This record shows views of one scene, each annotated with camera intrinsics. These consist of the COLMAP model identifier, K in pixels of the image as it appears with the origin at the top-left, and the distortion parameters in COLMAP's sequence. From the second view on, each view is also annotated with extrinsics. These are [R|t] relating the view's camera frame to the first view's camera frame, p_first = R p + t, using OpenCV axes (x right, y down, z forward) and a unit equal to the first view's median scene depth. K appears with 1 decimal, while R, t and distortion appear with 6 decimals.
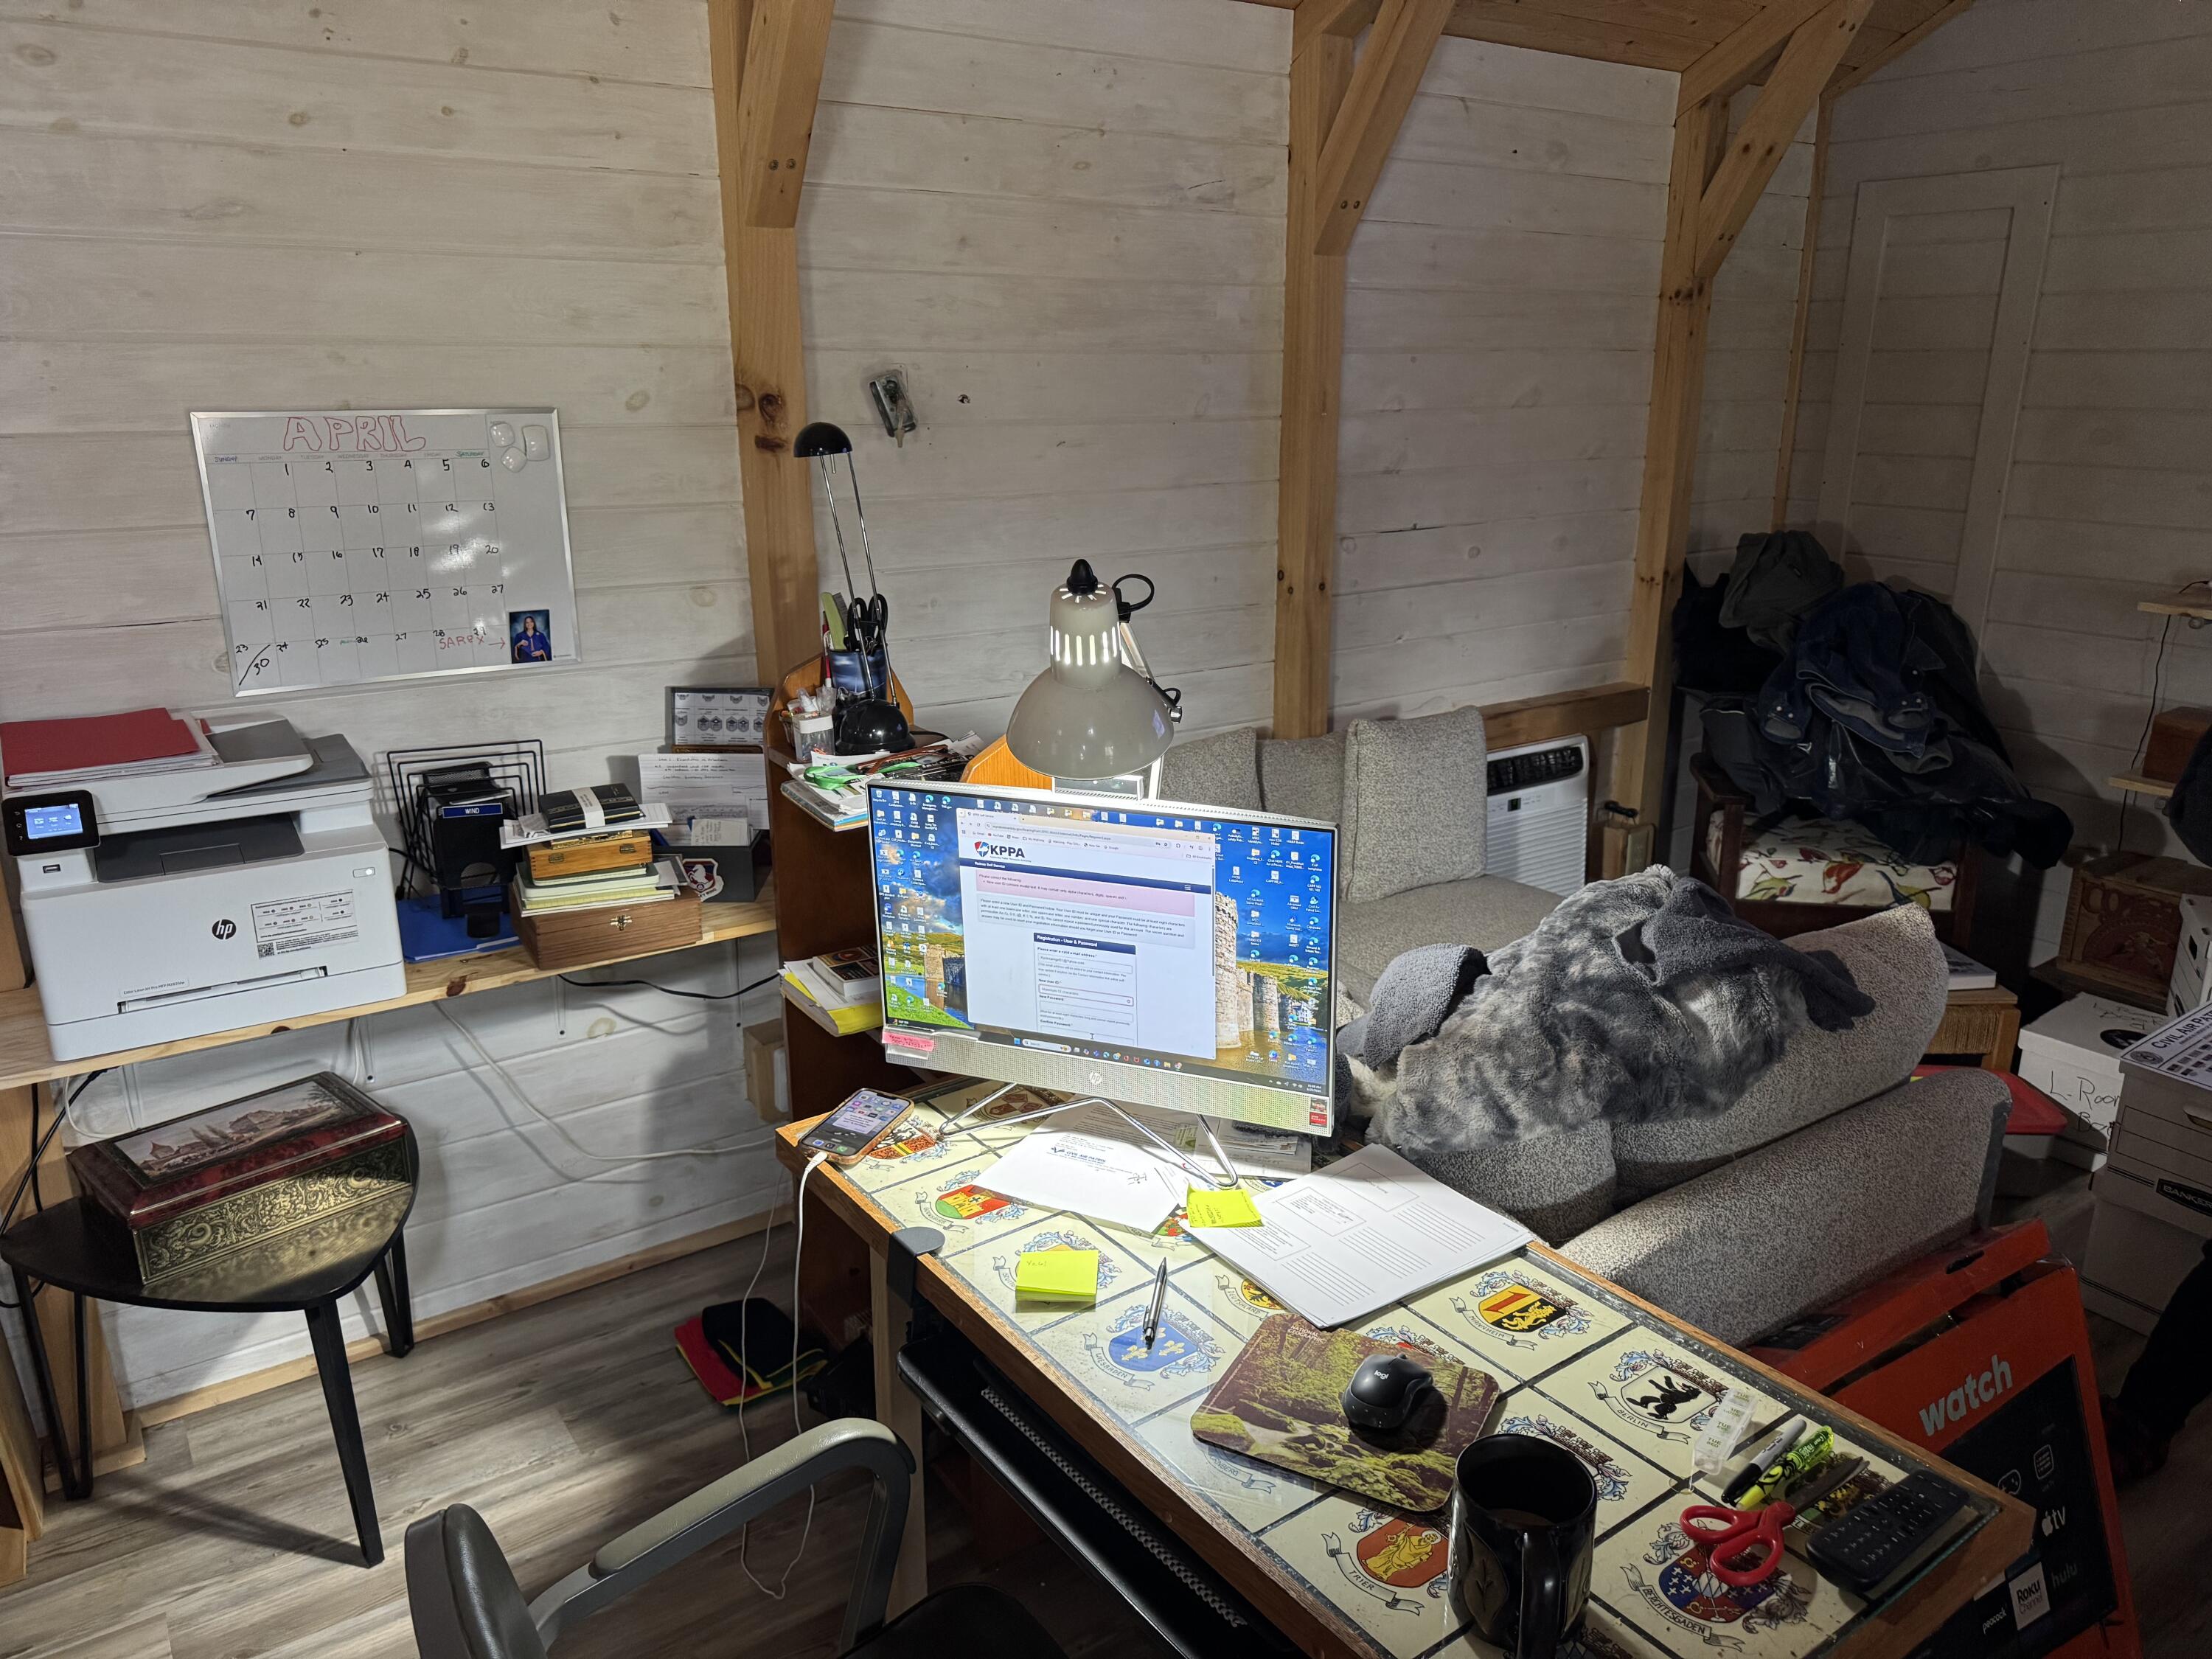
lens RADIAL K [[1587.7, 0, 1106.0], [0, 1587.7, 829.5], [0, 0, 1]] dist [0.024454, -0.018357]
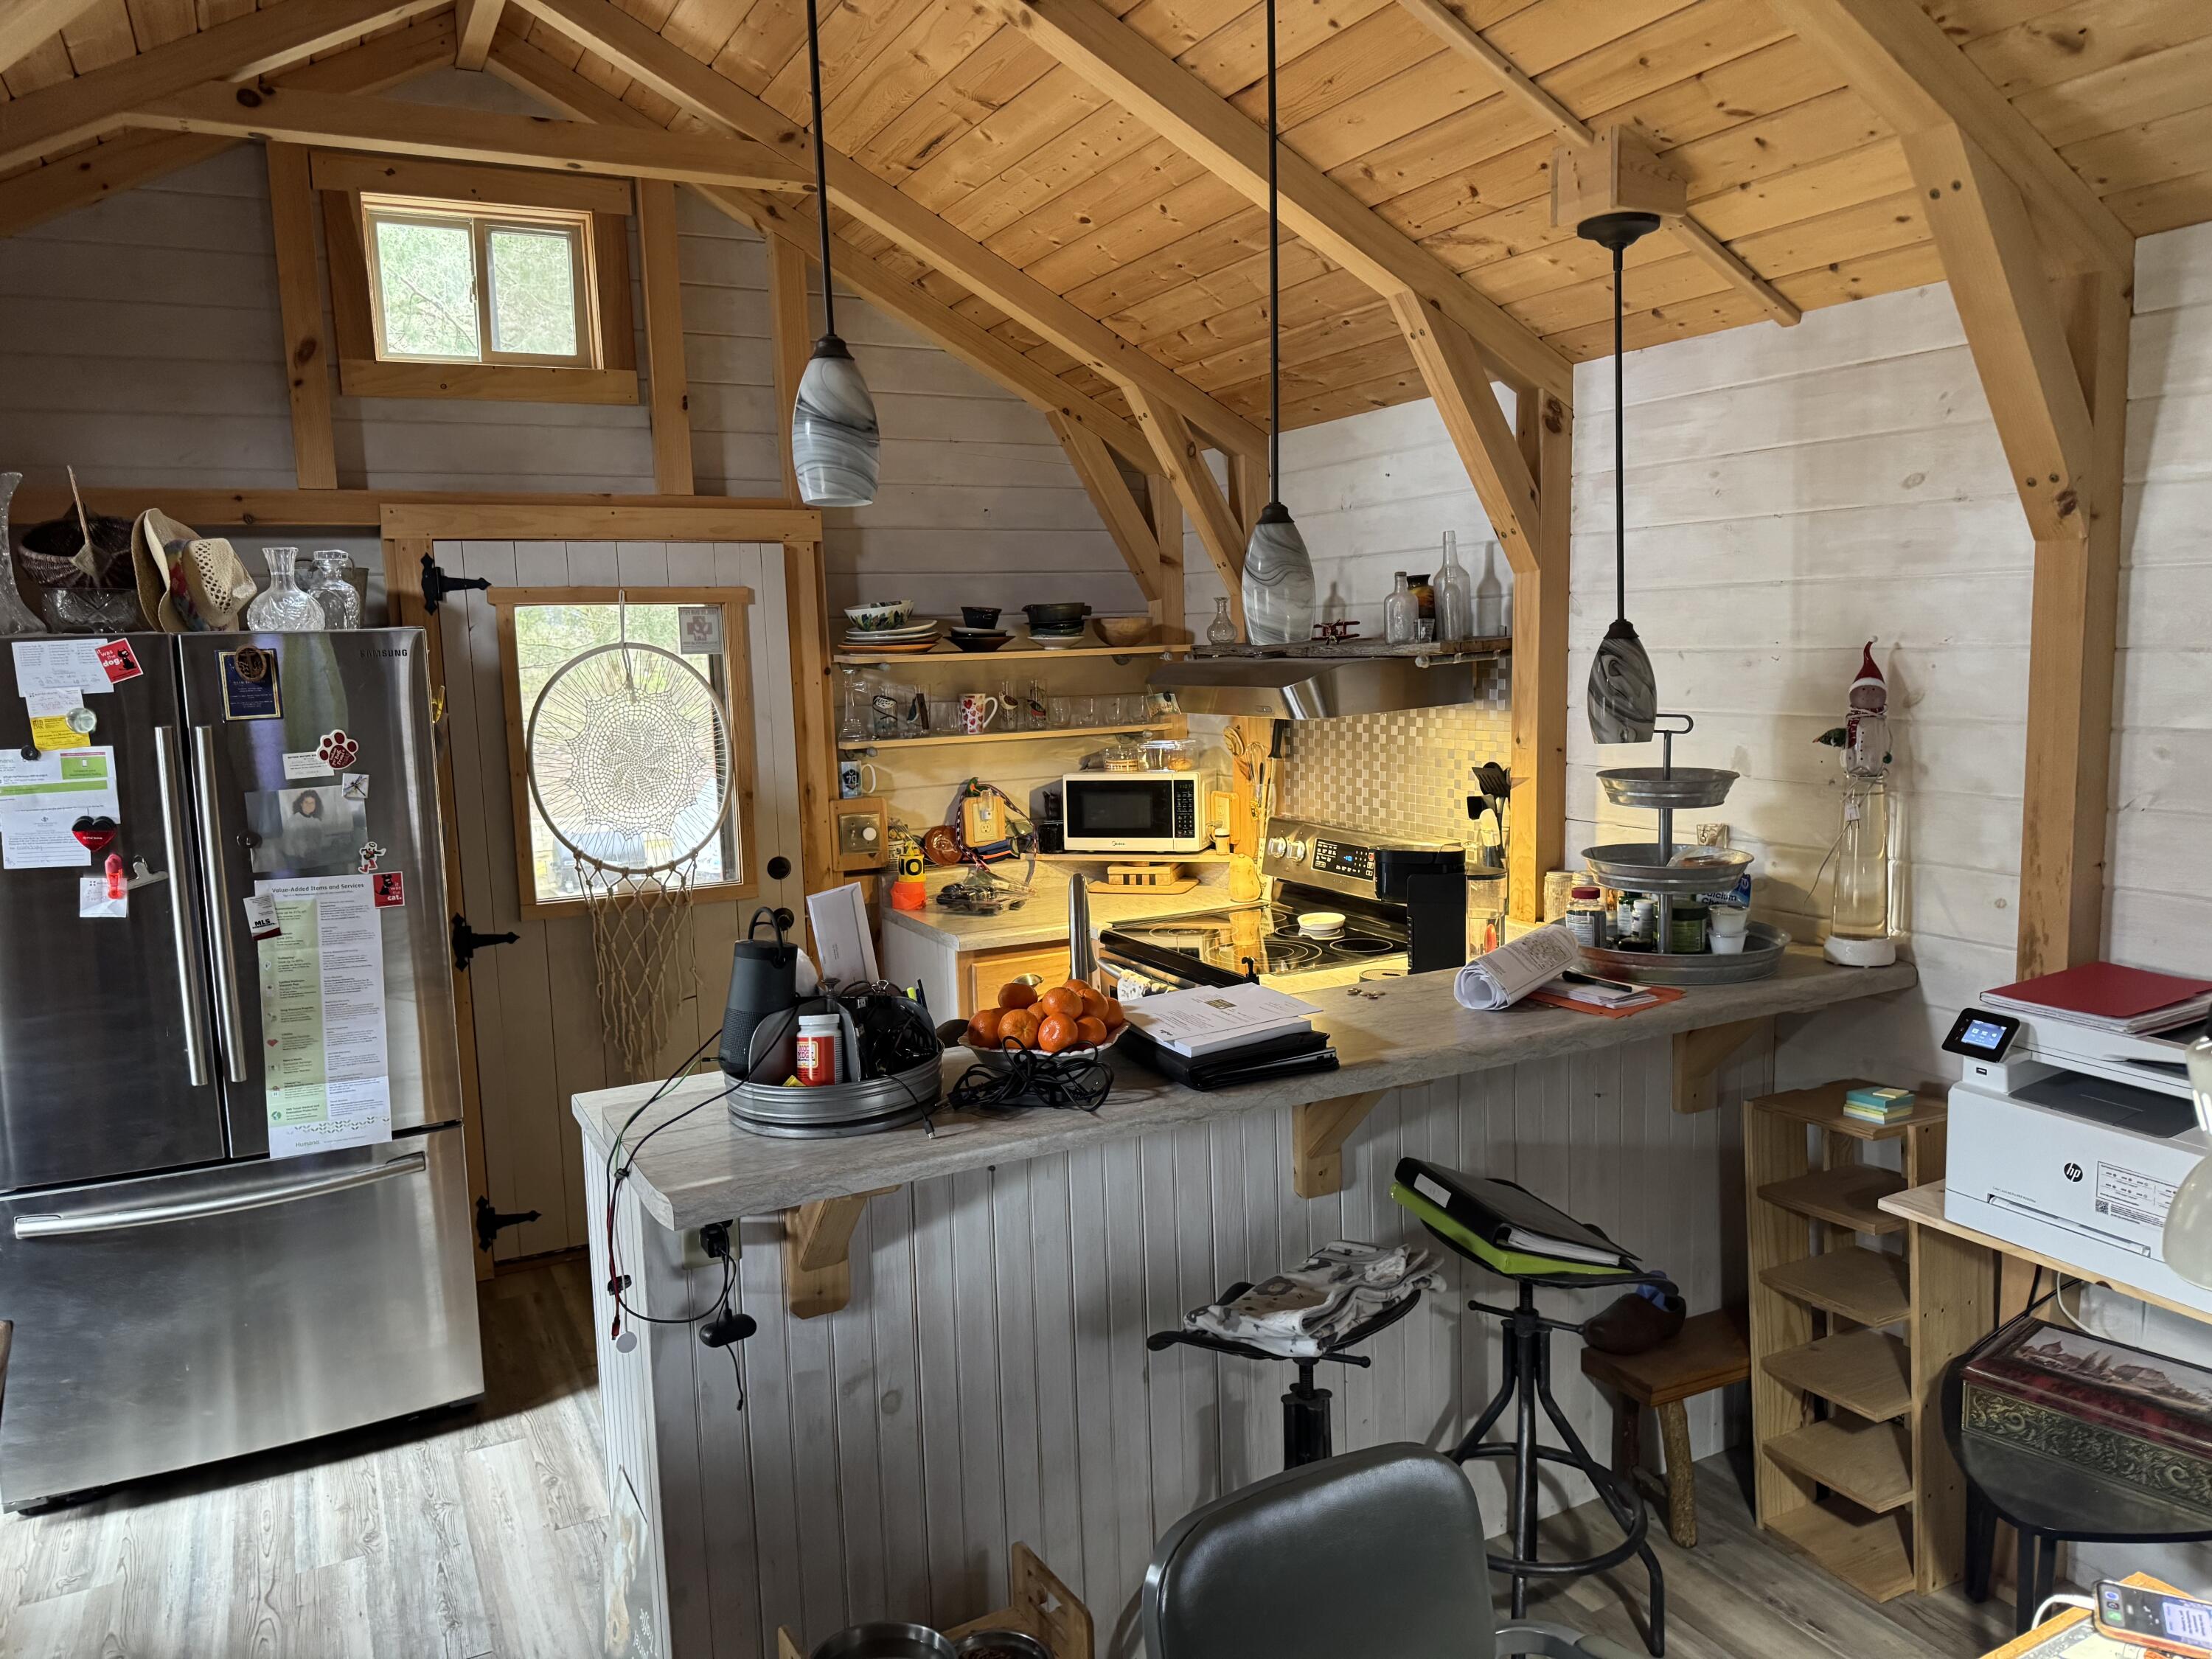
lens RADIAL K [[1587.7, 0, 1106.0], [0, 1587.7, 829.5], [0, 0, 1]] dist [0.024454, -0.018357]
pose [[-0.145506, 0.131201, -0.980619, 0.597917], [-0.238574, 0.957266, 0.163476, -0.184571], [0.960162, 0.257737, -0.107987, 0.404470]]
